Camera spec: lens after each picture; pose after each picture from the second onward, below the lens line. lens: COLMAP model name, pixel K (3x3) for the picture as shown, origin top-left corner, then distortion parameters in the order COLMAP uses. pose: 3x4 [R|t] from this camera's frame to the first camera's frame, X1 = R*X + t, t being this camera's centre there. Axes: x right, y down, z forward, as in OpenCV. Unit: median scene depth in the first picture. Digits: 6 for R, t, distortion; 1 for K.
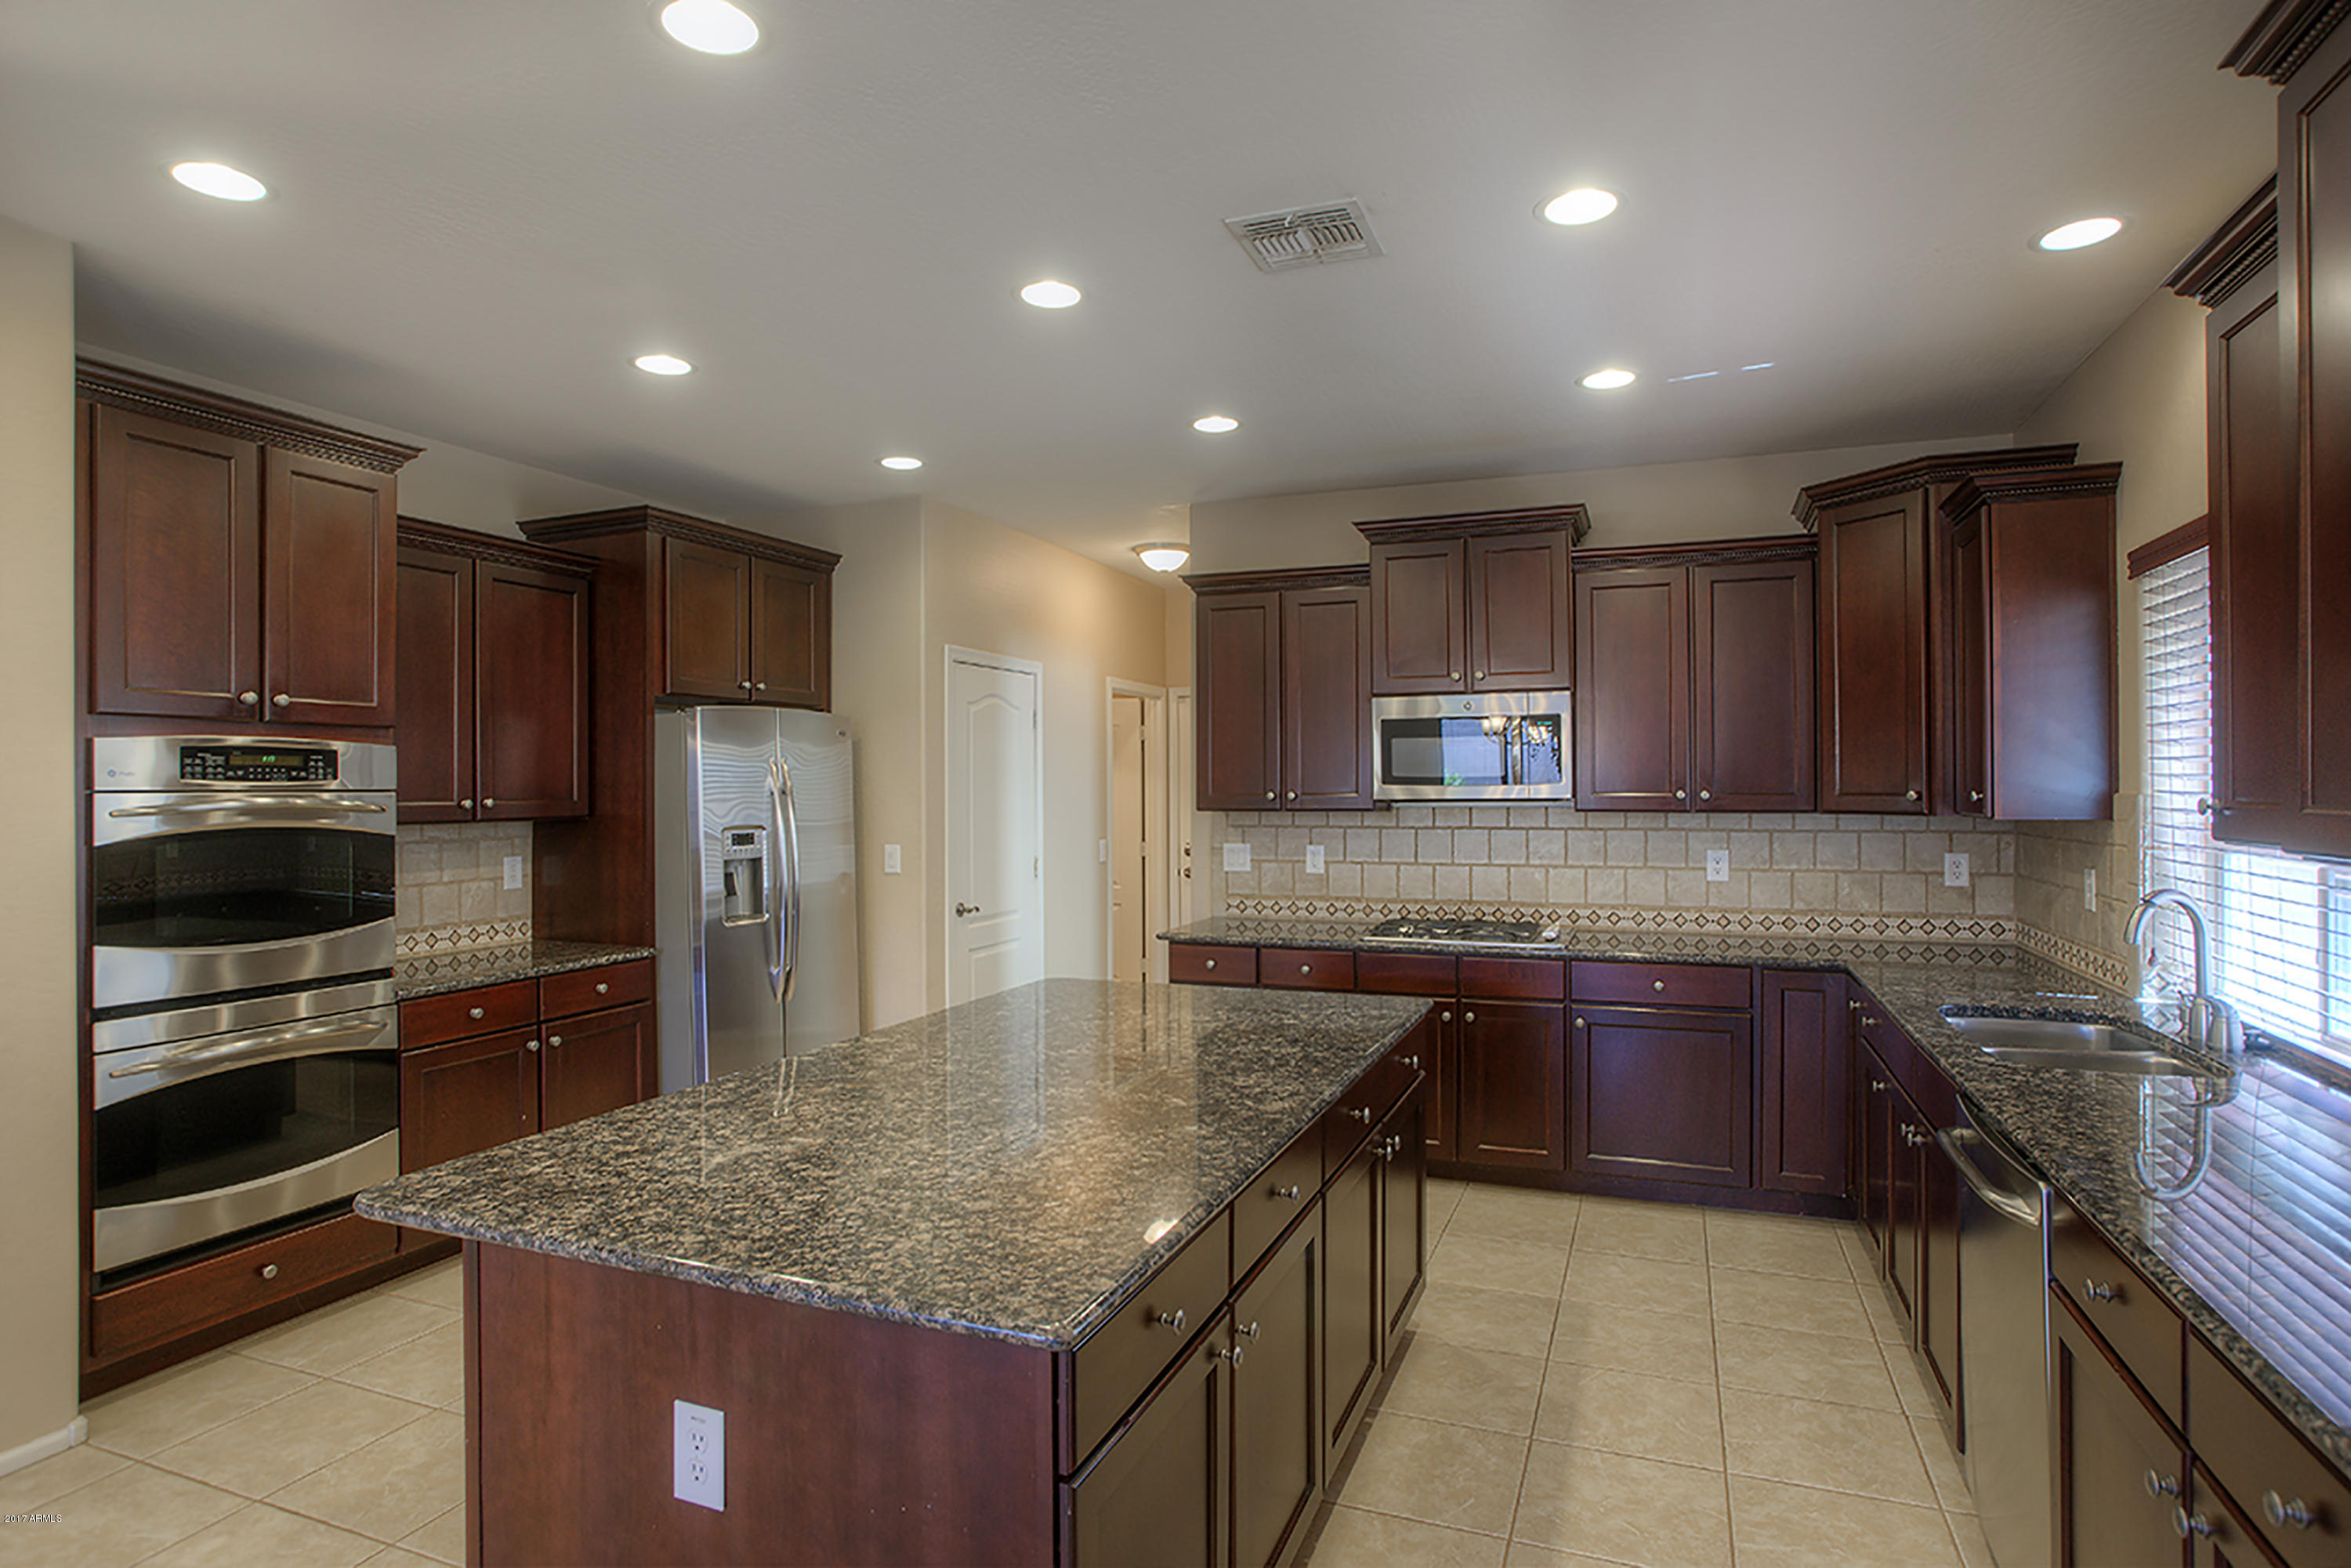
lens RADIAL K [[1283.3, 0, 1182.2], [0, 1283.3, 779.0], [0, 0, 1]] dist [-0.004457, 0.001392]
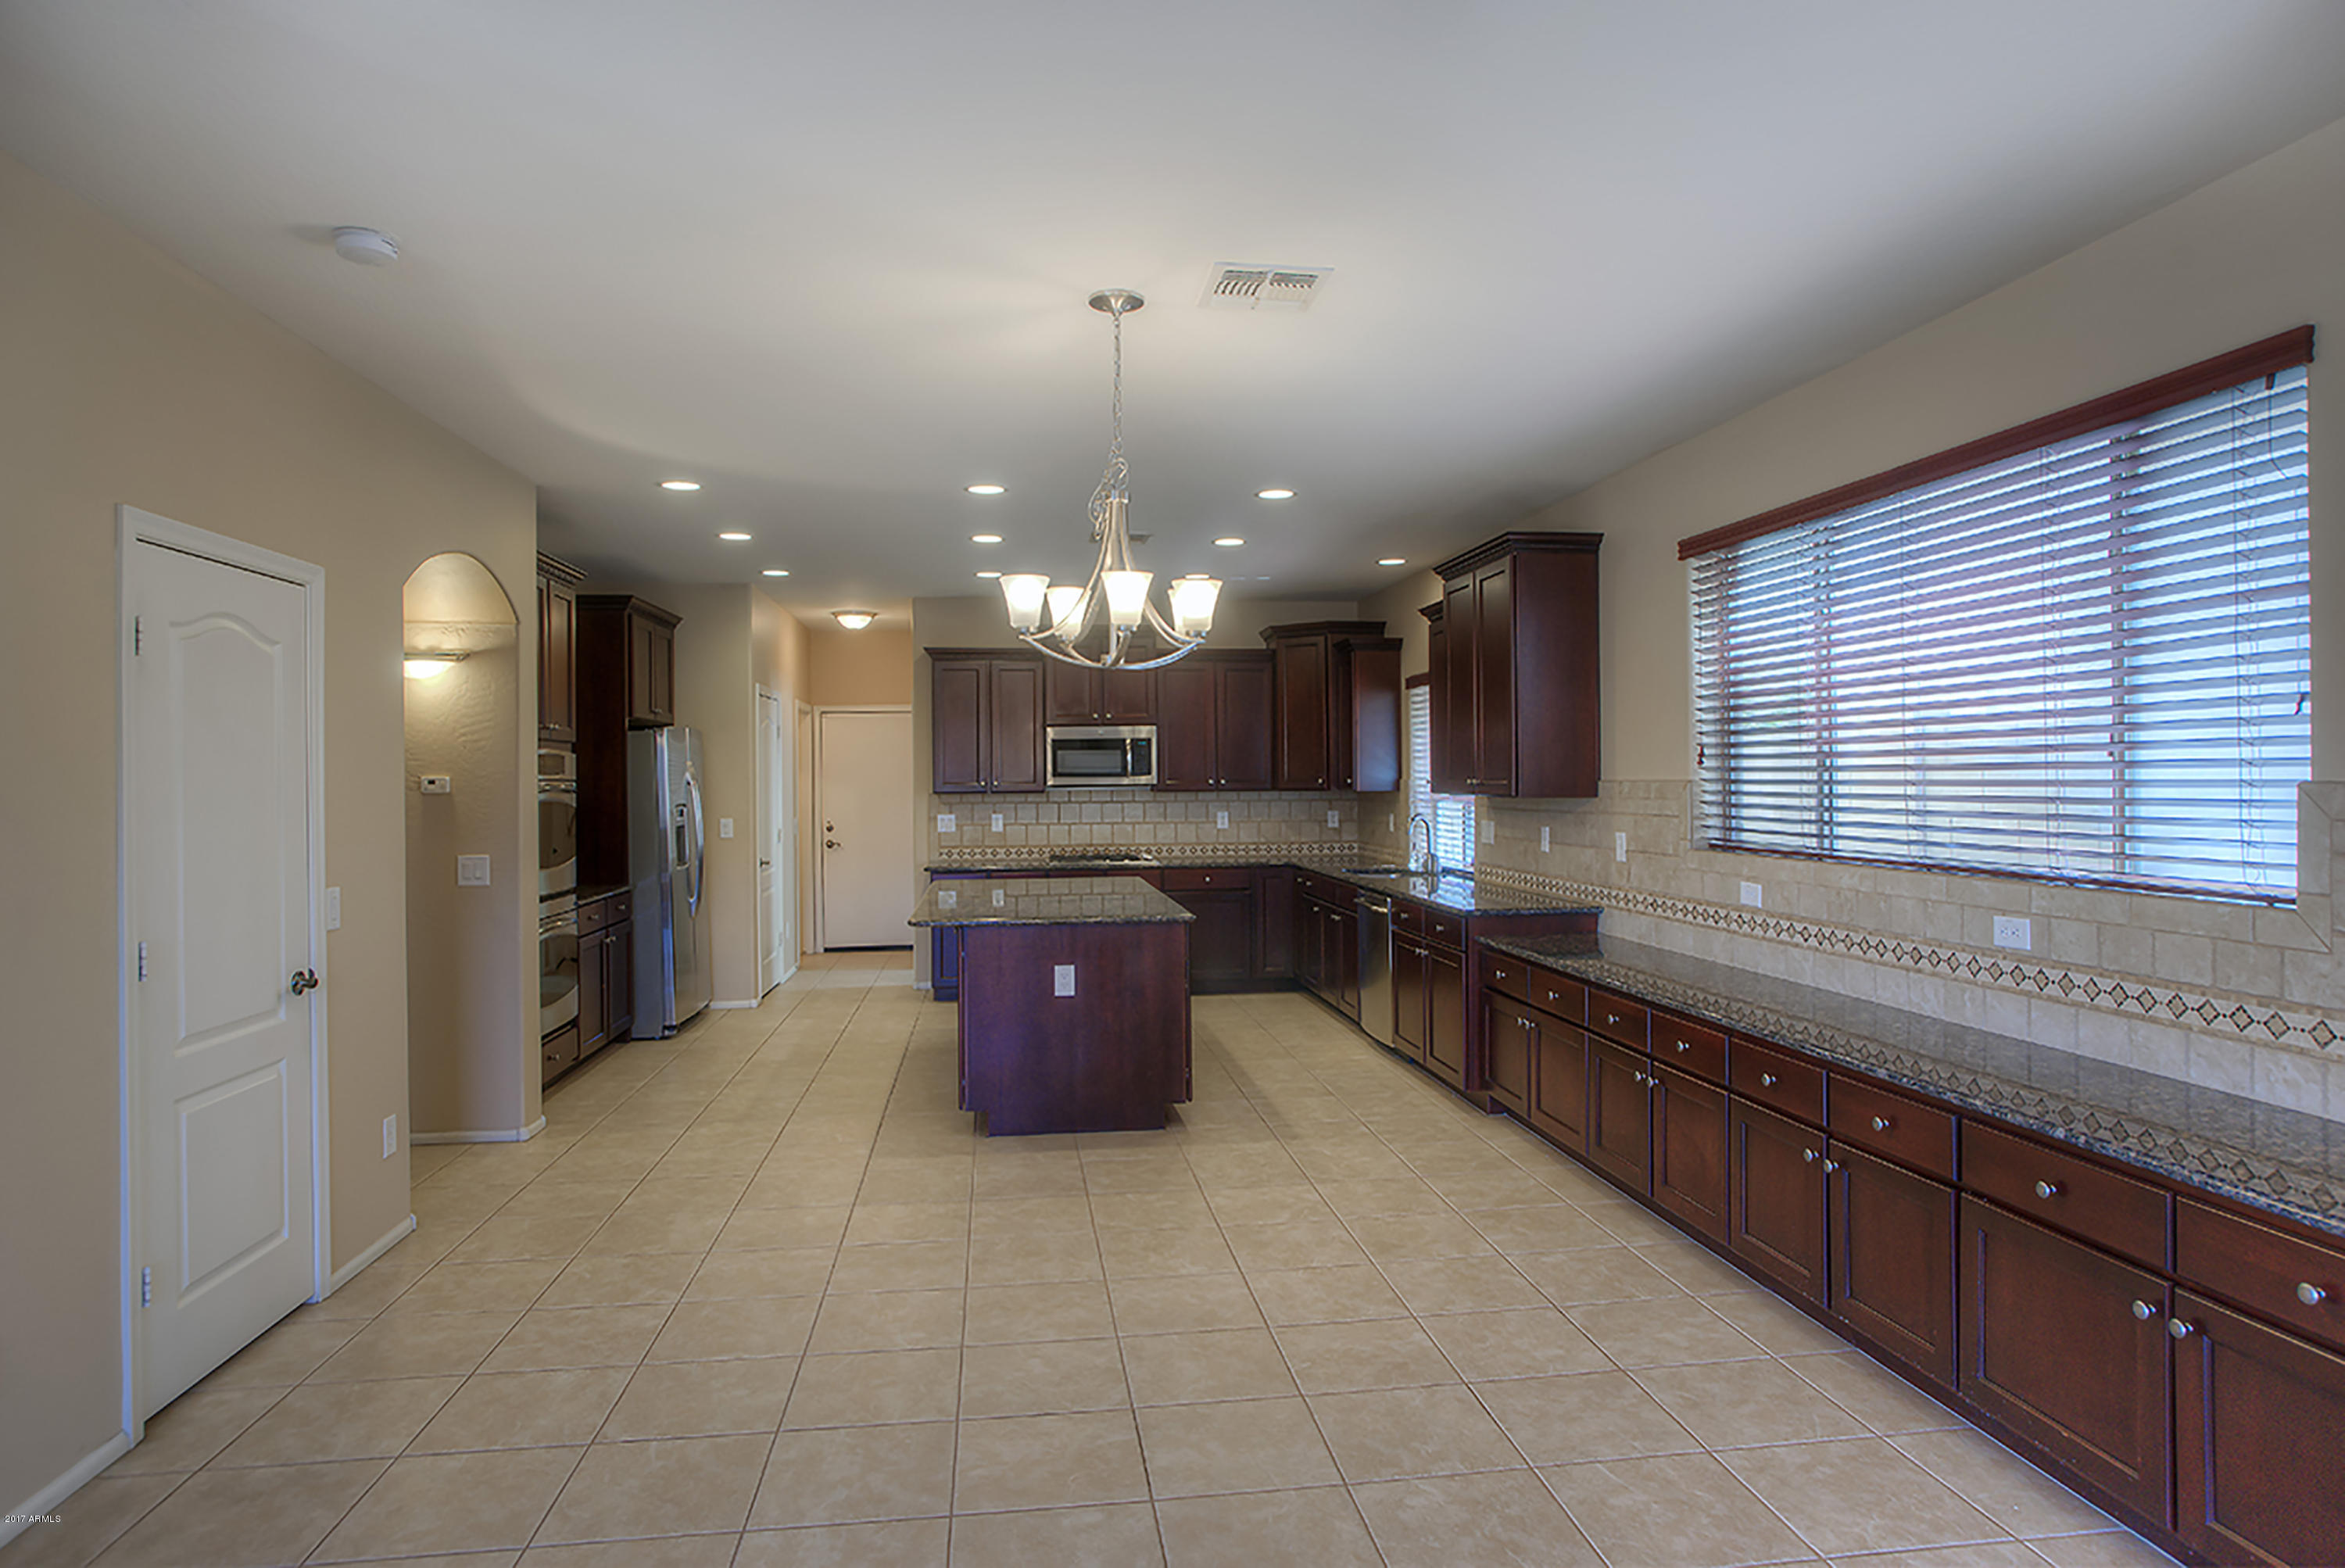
lens RADIAL K [[1387.8, 0, 1176.3], [0, 1387.8, 773.9], [0, 0, 1]] dist [-0.004863, 0.000739]
pose [[0.884127, -0.003719, 0.467232, -0.647847], [0.002920, 0.999993, 0.002434, -0.004836], [-0.467238, -0.000787, 0.884131, -0.830798]]
